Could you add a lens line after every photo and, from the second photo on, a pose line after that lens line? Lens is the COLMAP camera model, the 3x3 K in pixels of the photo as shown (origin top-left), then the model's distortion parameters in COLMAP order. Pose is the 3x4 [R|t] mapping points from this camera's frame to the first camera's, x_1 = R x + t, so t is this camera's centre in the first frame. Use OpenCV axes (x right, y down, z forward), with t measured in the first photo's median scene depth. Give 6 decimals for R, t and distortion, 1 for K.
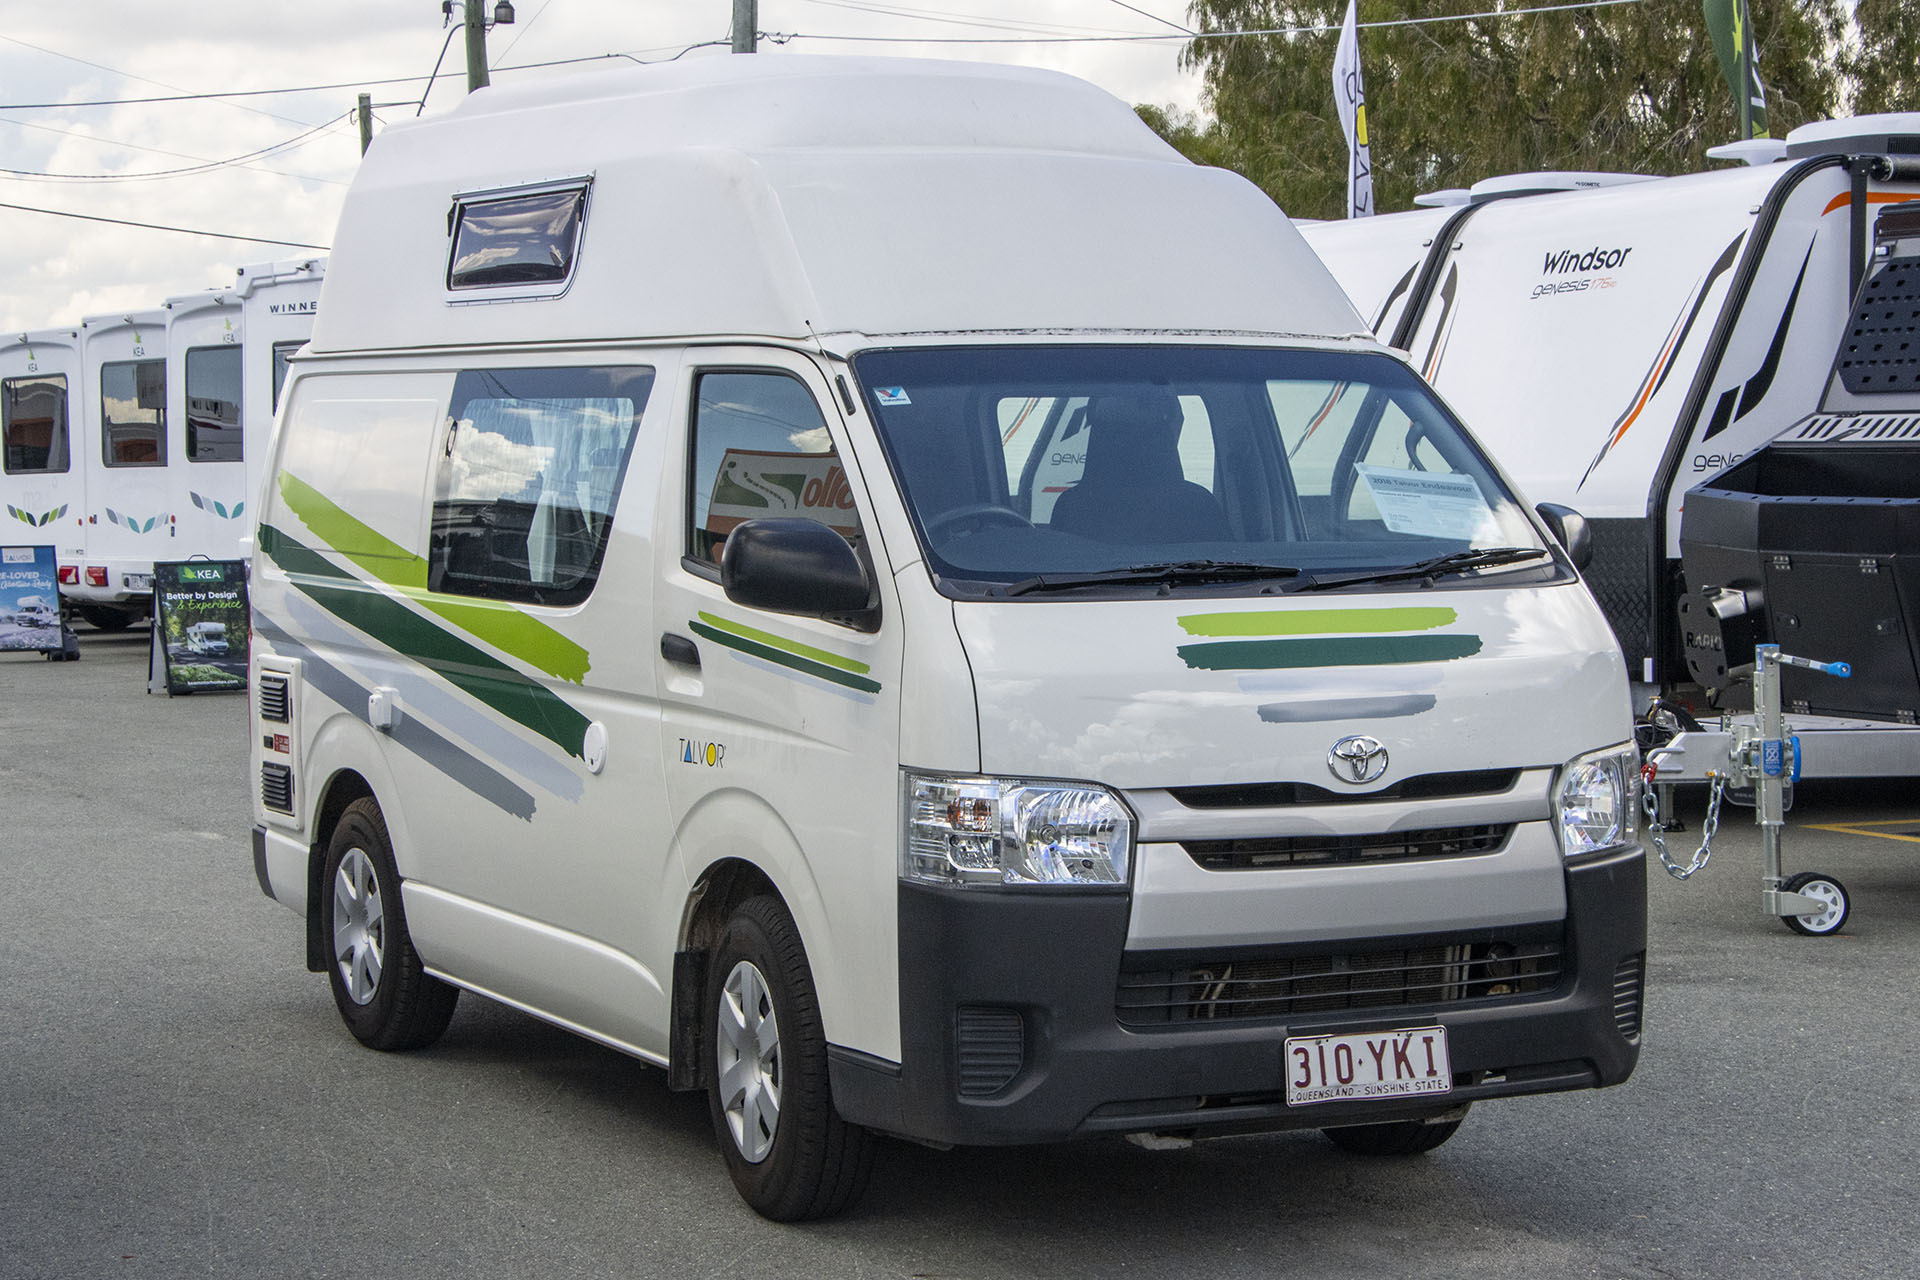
lens RADIAL K [[3751.0, 0, 960.0], [0, 3751.0, 640.0], [0, 0, 1]] dist [0.157875, 0.089610]
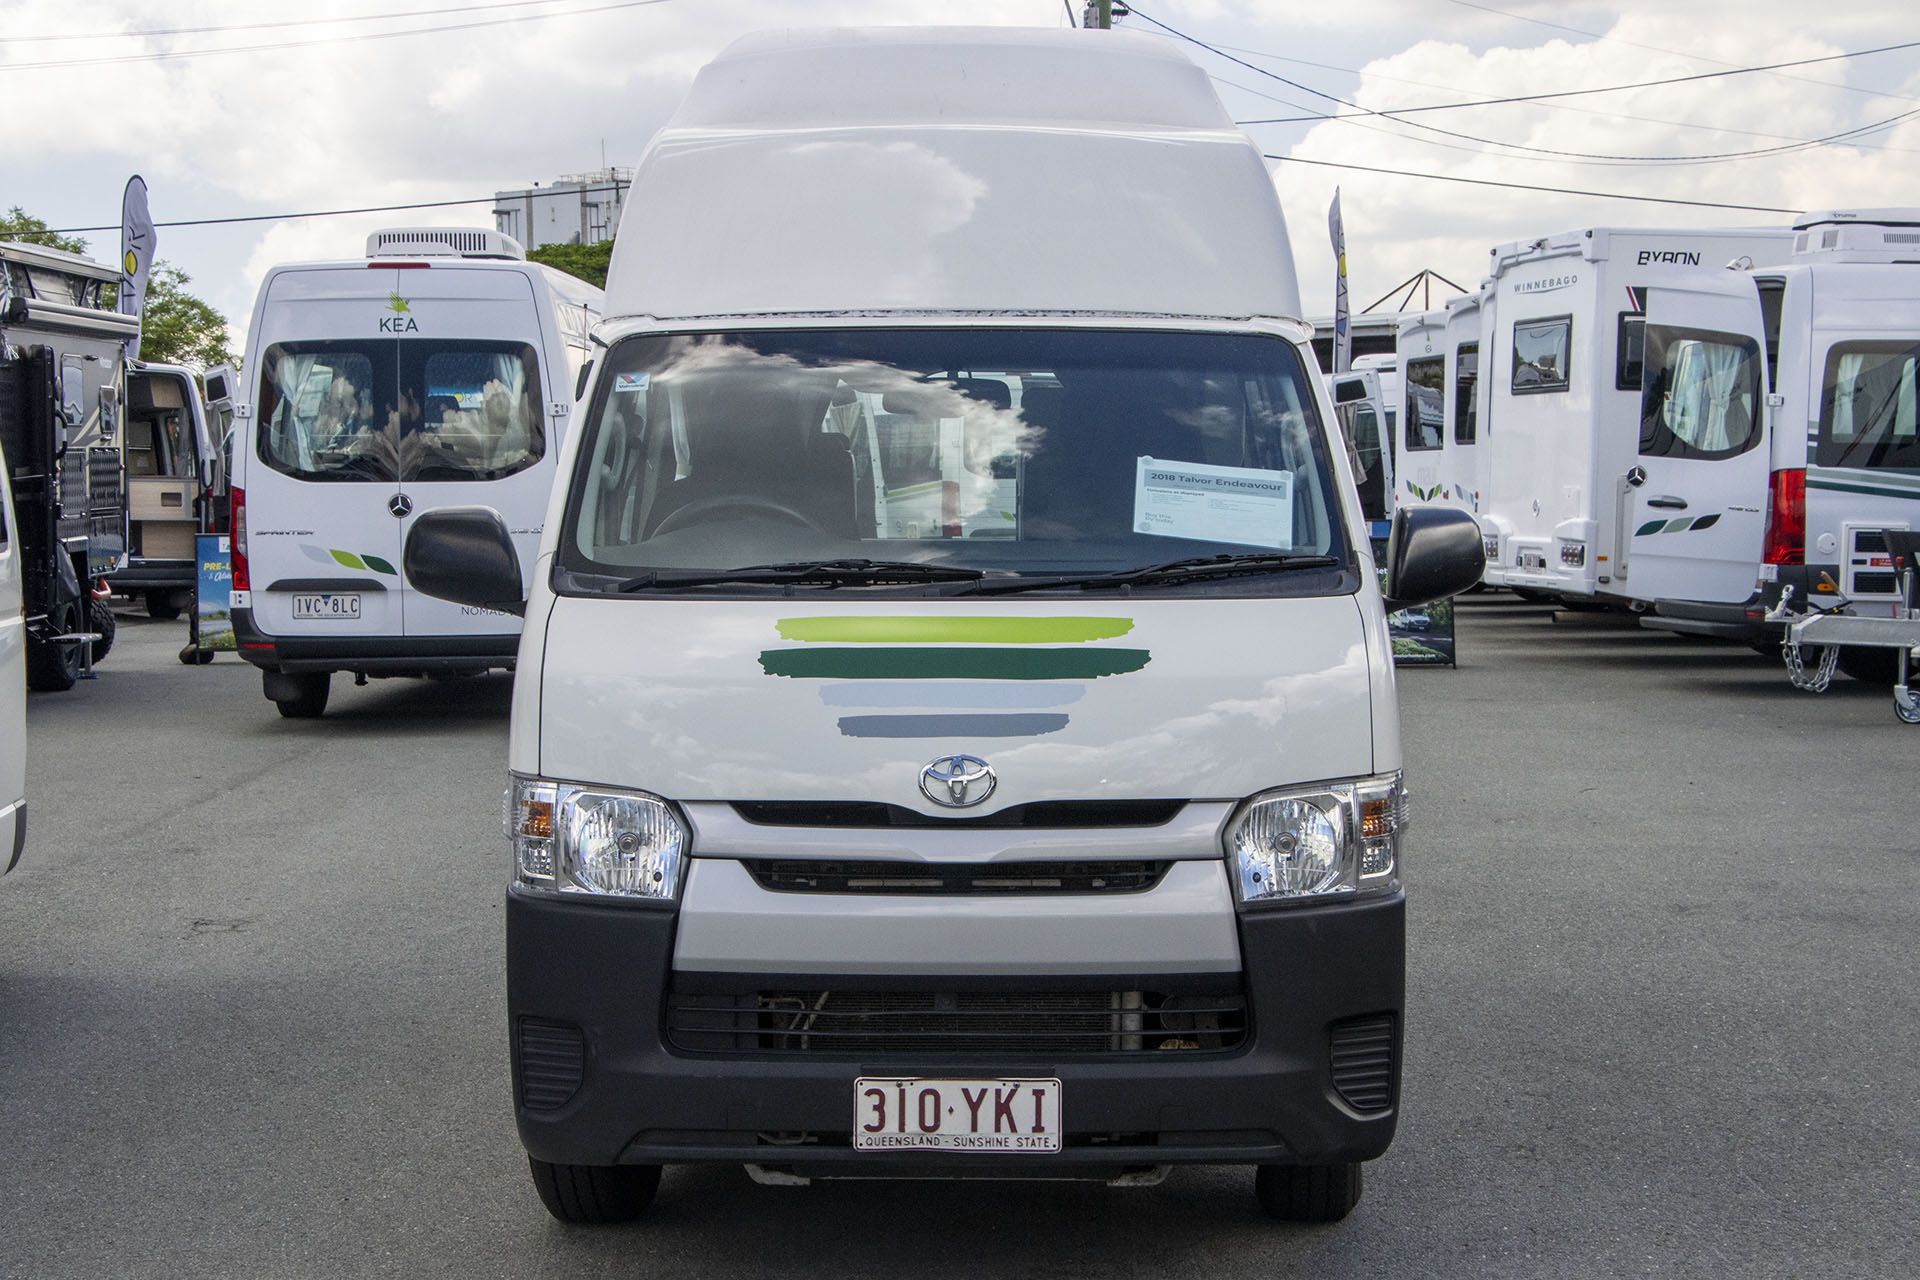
lens RADIAL K [[3636.7, 0, 956.4], [0, 3636.7, 703.8], [0, 0, 1]] dist [0.235982, 0.123827]
pose [[0.888628, 0.040504, -0.456836, 0.508532], [-0.028735, 0.999053, 0.032683, -0.016038], [0.457727, -0.015916, 0.888950, 0.210600]]
